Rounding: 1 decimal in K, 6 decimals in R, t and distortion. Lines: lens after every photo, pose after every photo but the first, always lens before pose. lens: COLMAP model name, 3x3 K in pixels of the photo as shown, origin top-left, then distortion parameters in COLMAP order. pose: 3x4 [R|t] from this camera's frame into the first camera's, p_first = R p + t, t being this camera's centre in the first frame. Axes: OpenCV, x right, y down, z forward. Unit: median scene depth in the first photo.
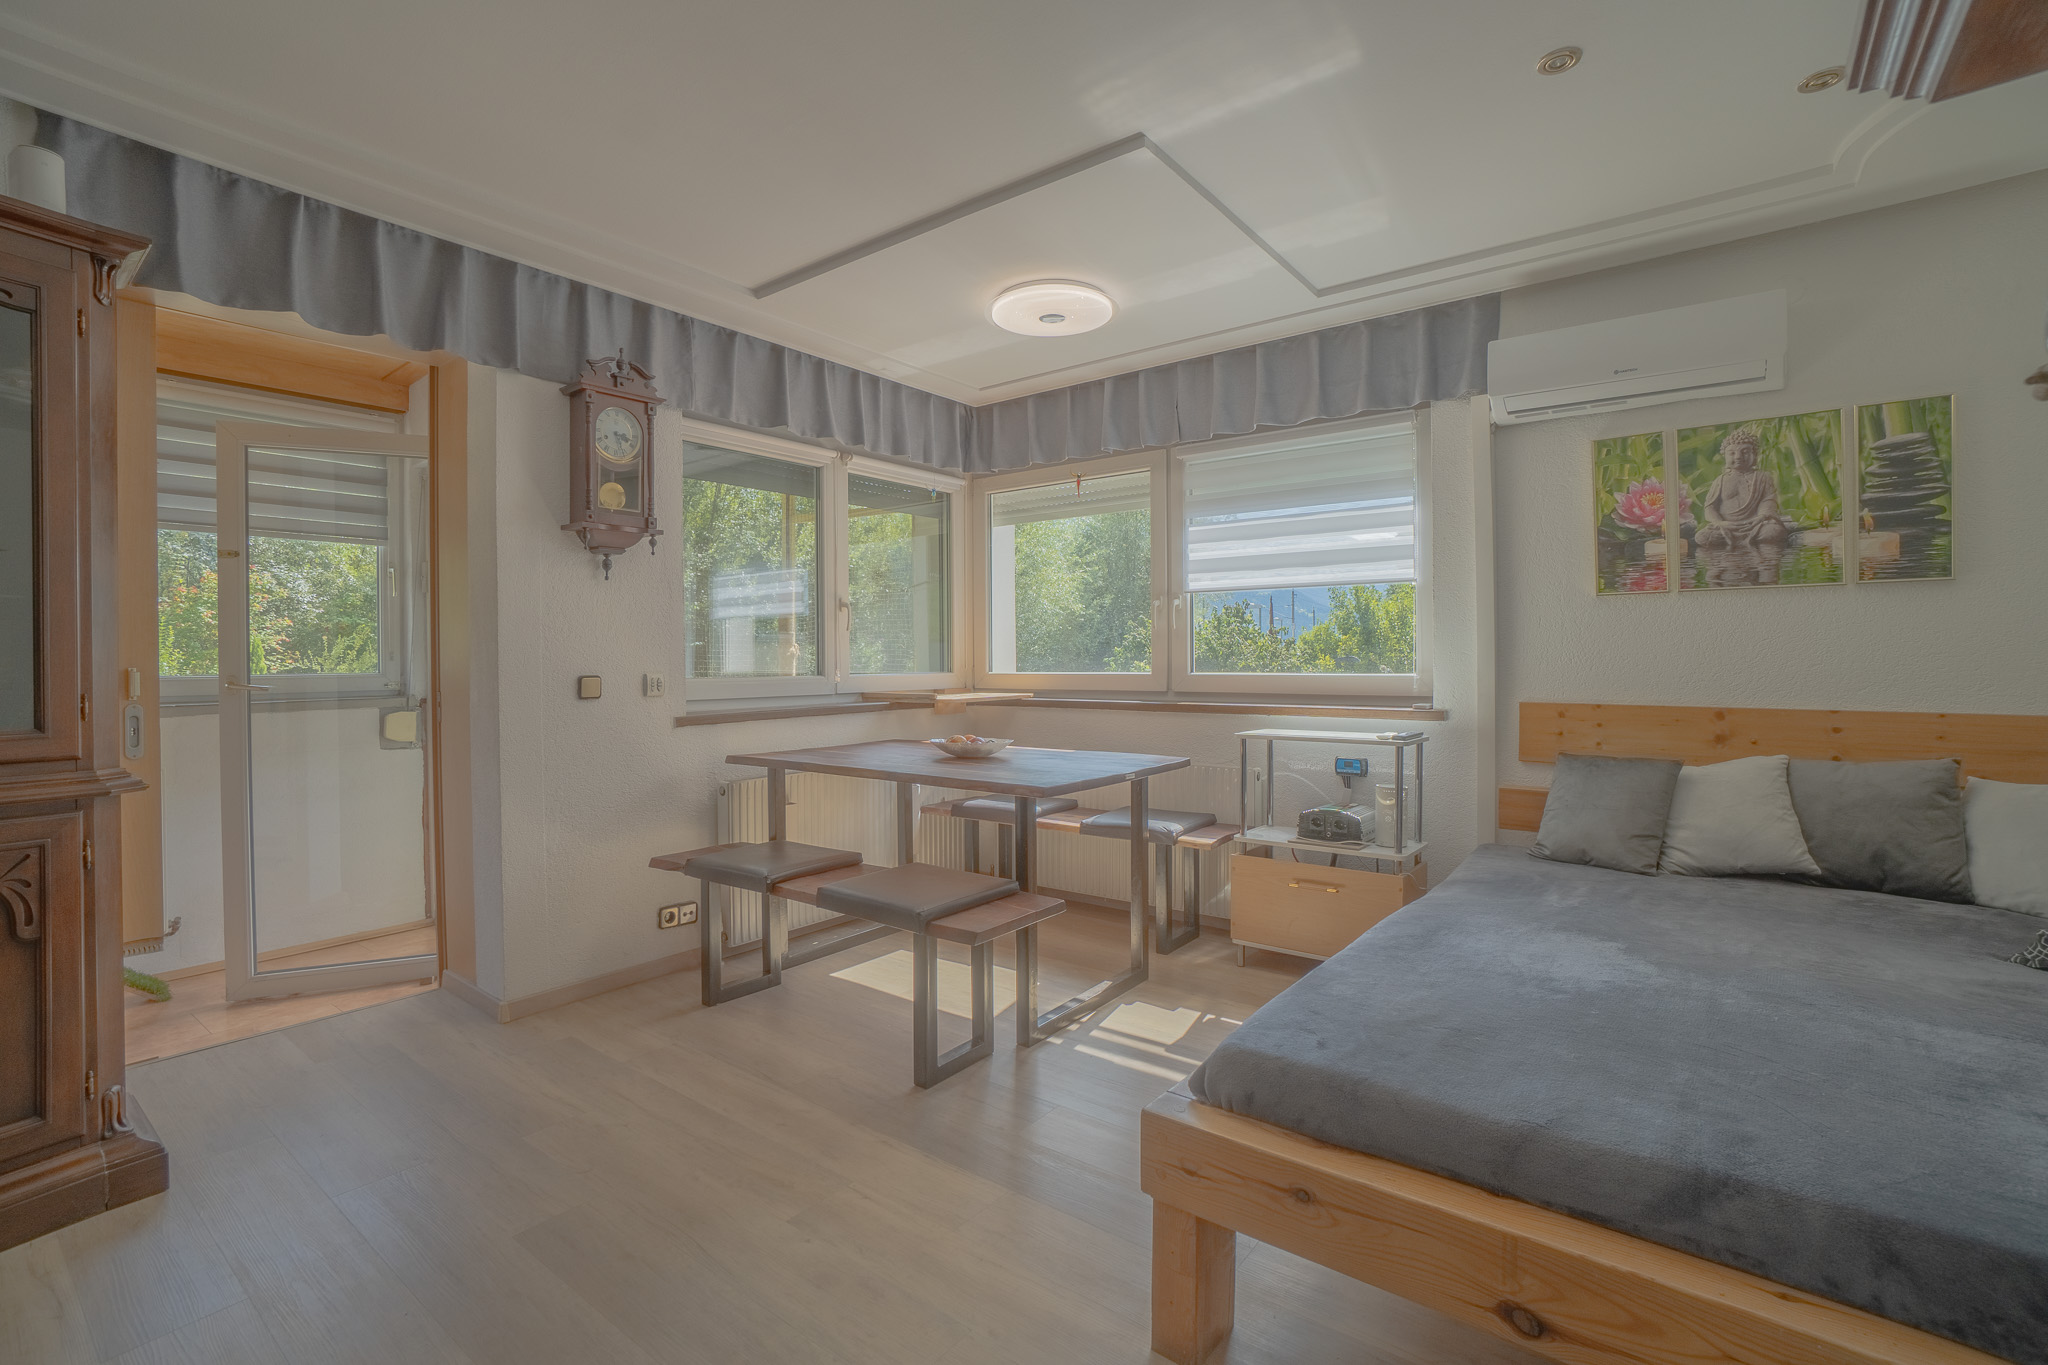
lens RADIAL K [[925.4, 0, 1015.9], [0, 925.4, 670.4], [0, 0, 1]] dist [-0.061310, 0.024020]
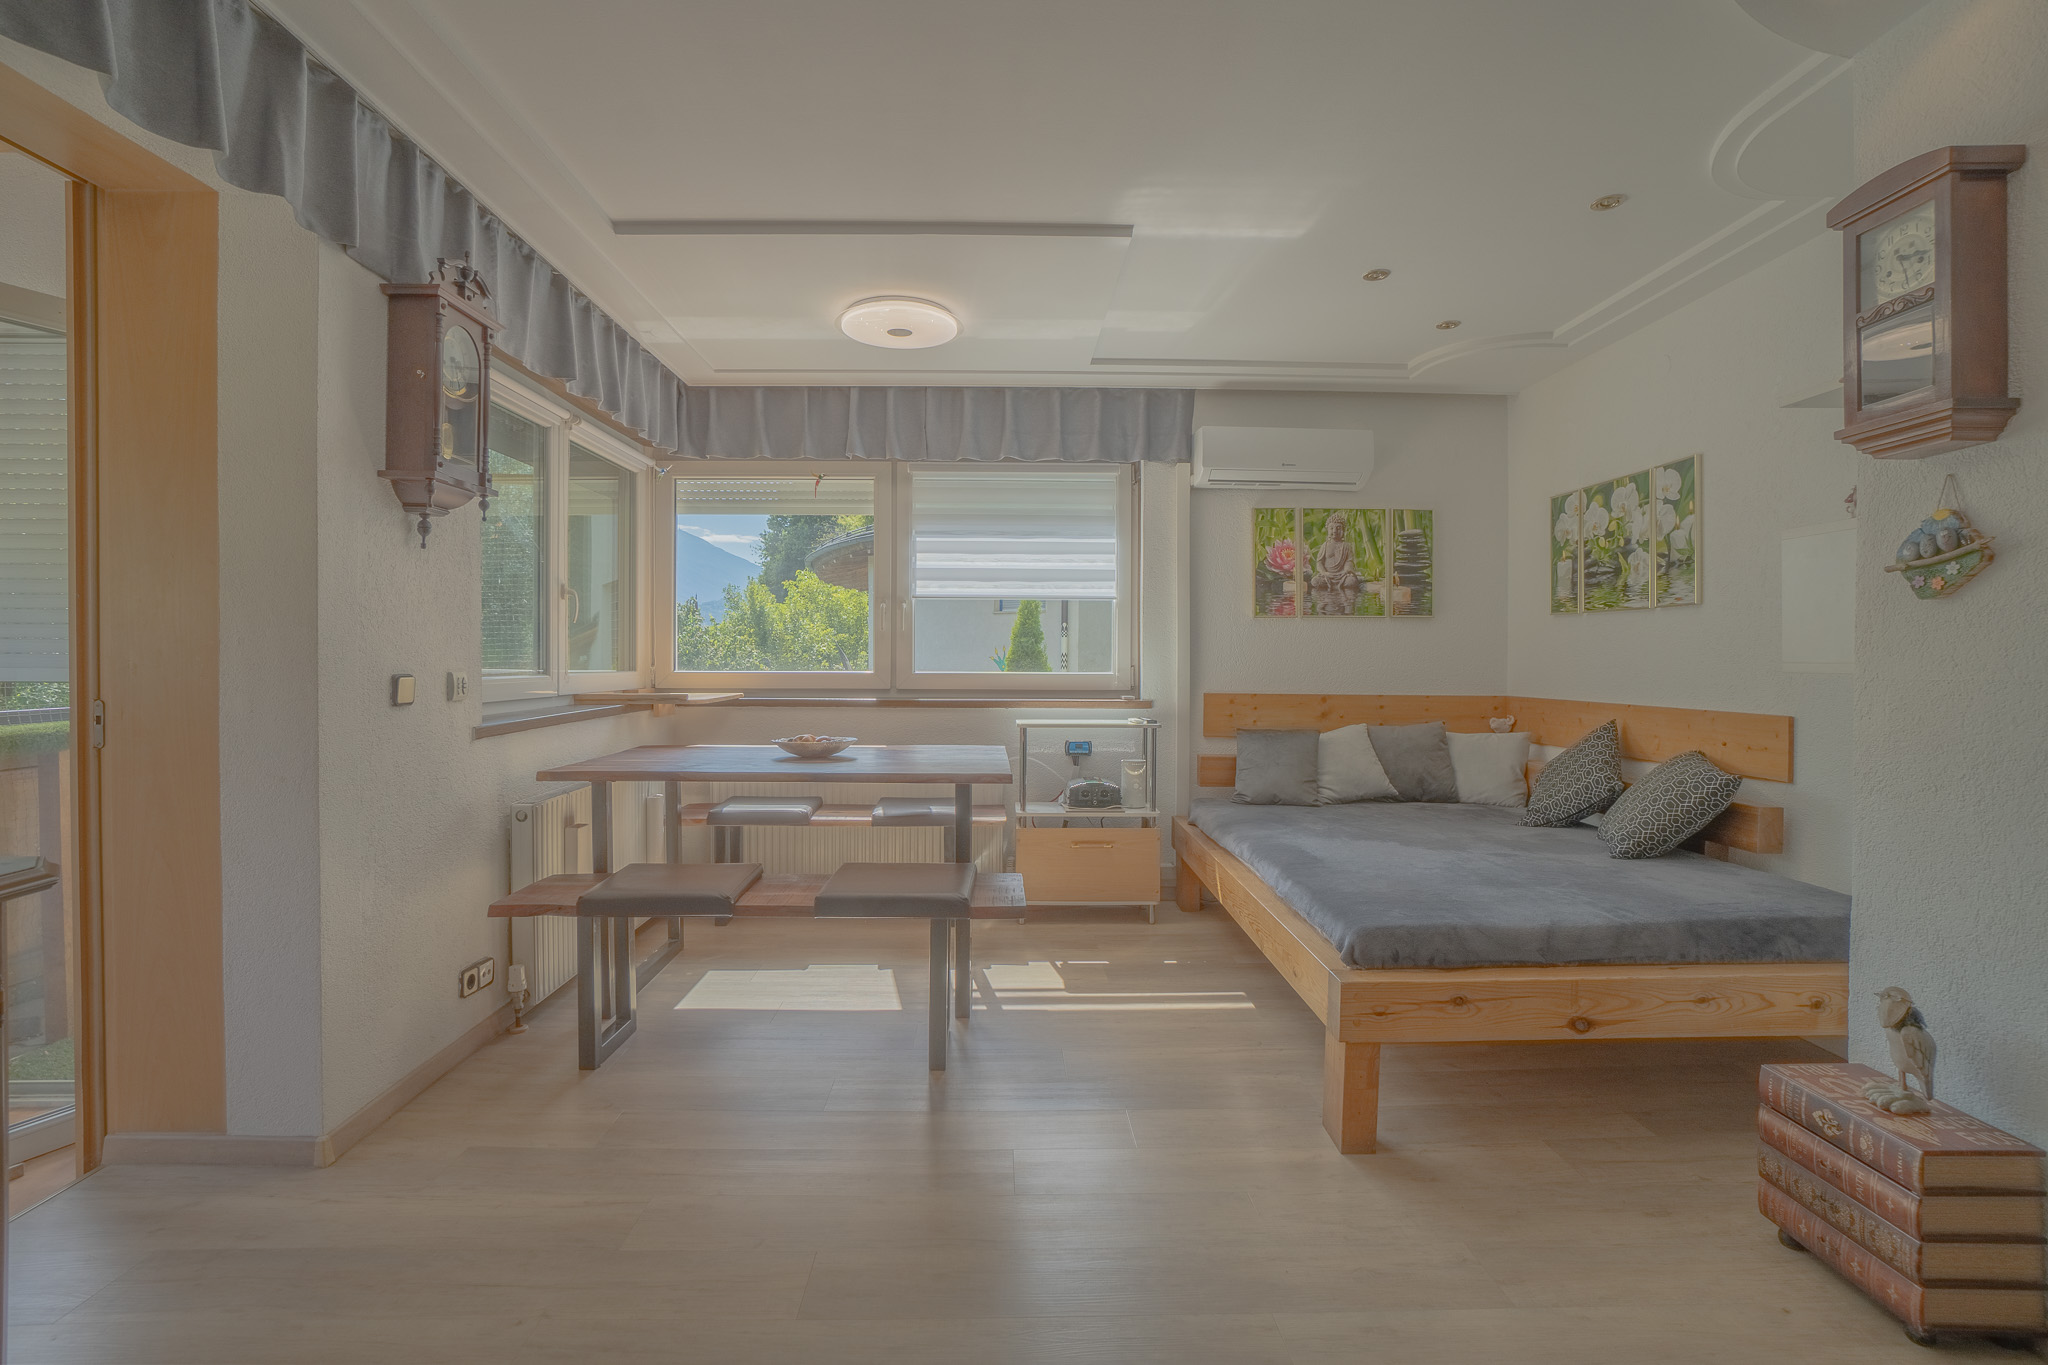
lens RADIAL K [[925.4, 0, 1015.9], [0, 925.4, 670.4], [0, 0, 1]] dist [-0.061310, 0.024020]
pose [[0.776402, 0.001530, 0.630236, -0.549377], [-0.001846, 0.999998, -0.000154, 0.001752], [-0.630235, -0.001043, 0.776404, 0.109692]]
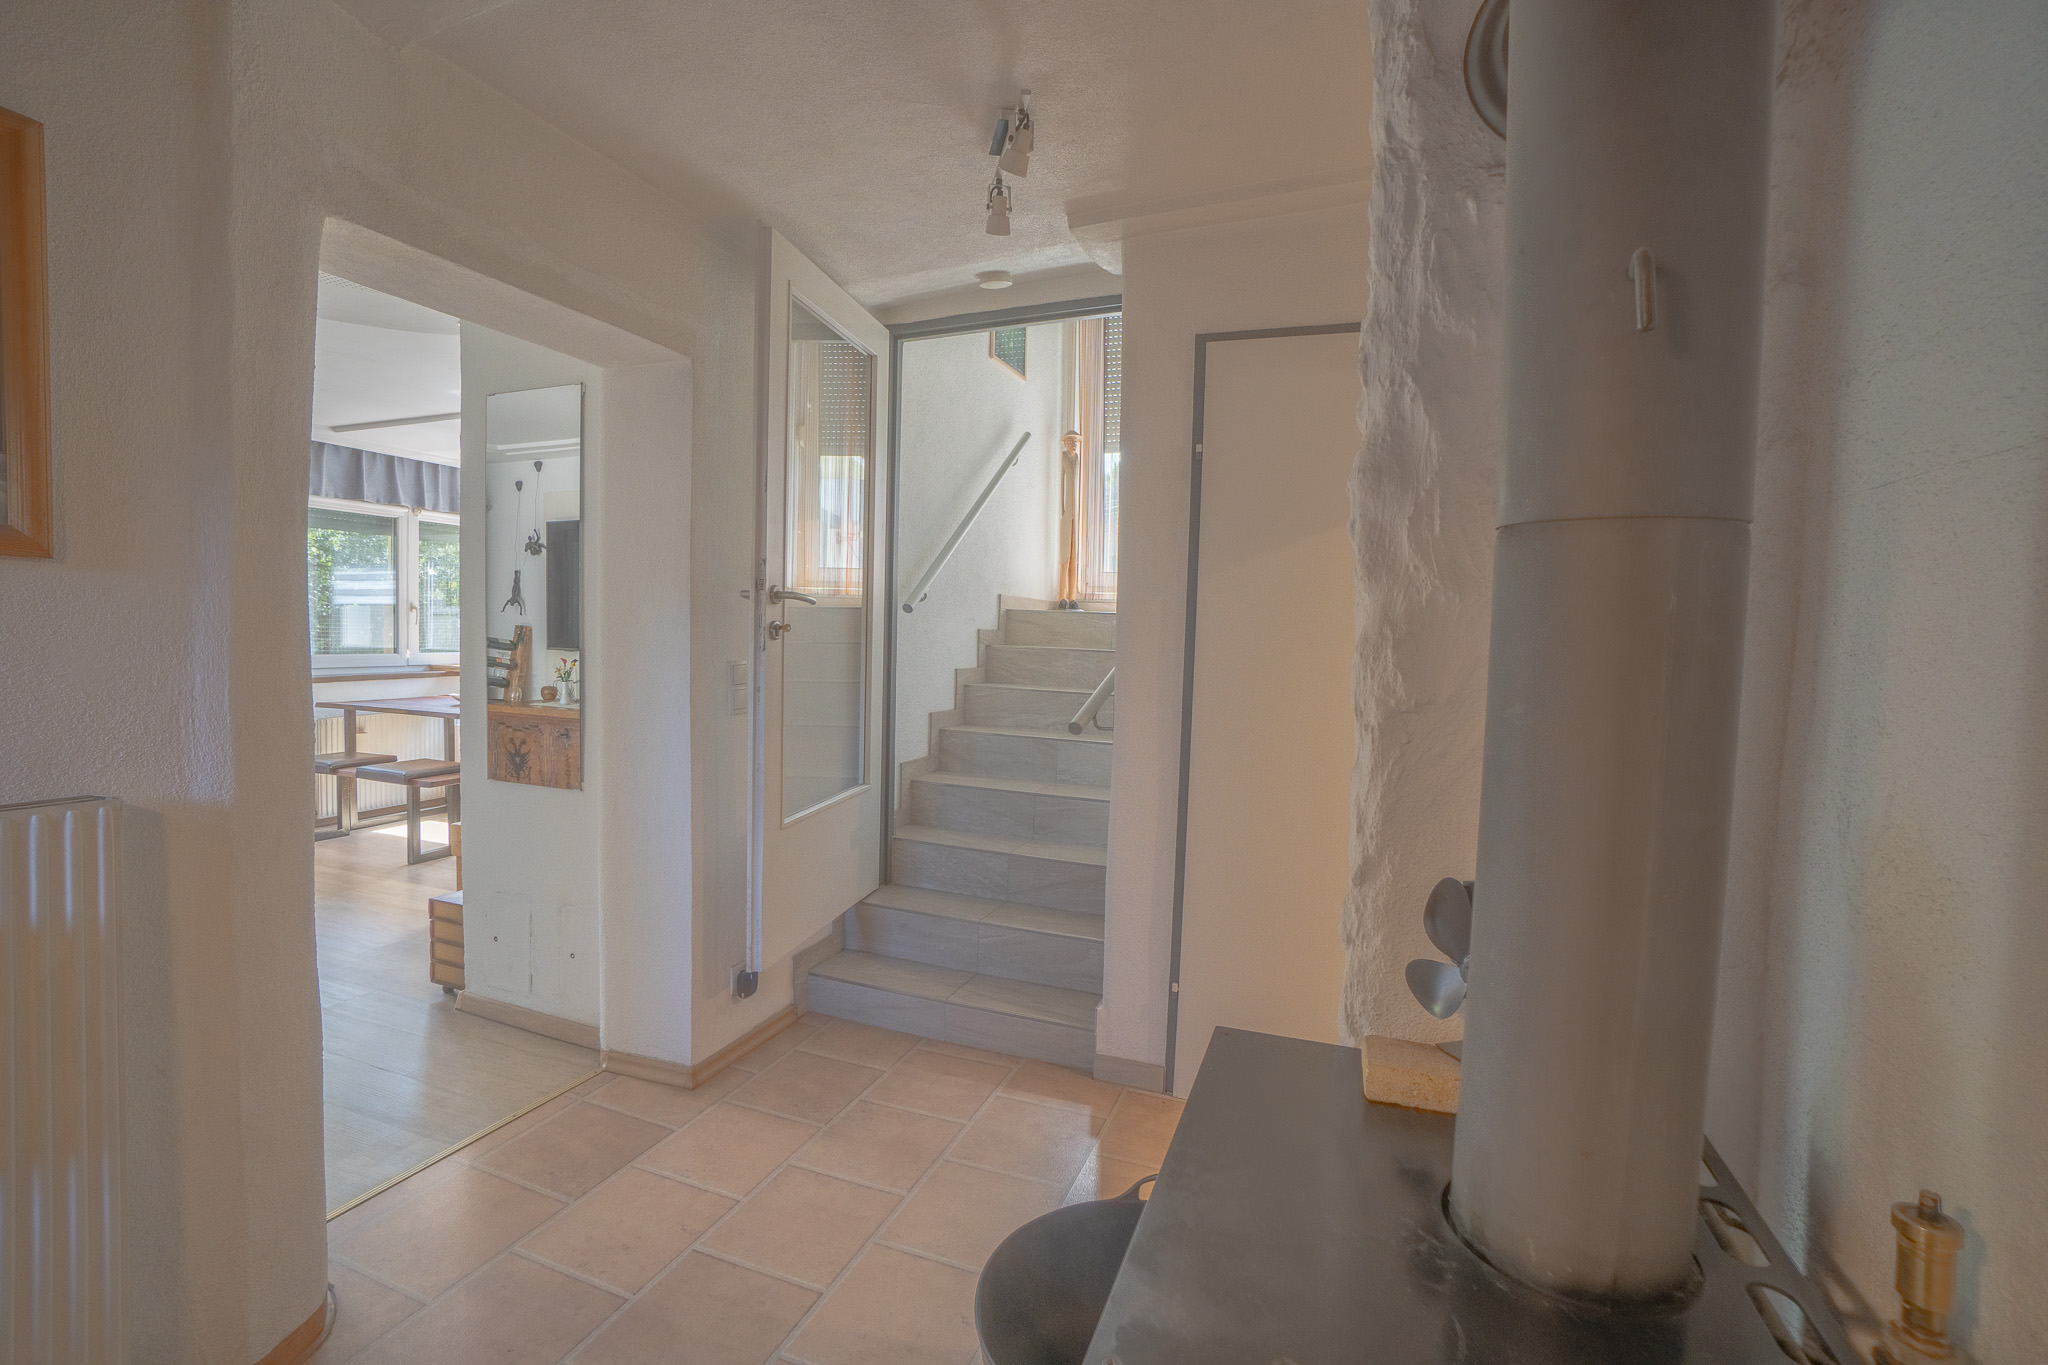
lens RADIAL K [[925.4, 0, 1015.9], [0, 925.4, 670.4], [0, 0, 1]] dist [-0.061310, 0.024020]
pose [[0.957862, 0.014376, 0.286869, 0.475240], [-0.023304, 0.999344, 0.027732, -0.043570], [-0.286282, -0.033248, 0.957568, -1.011876]]
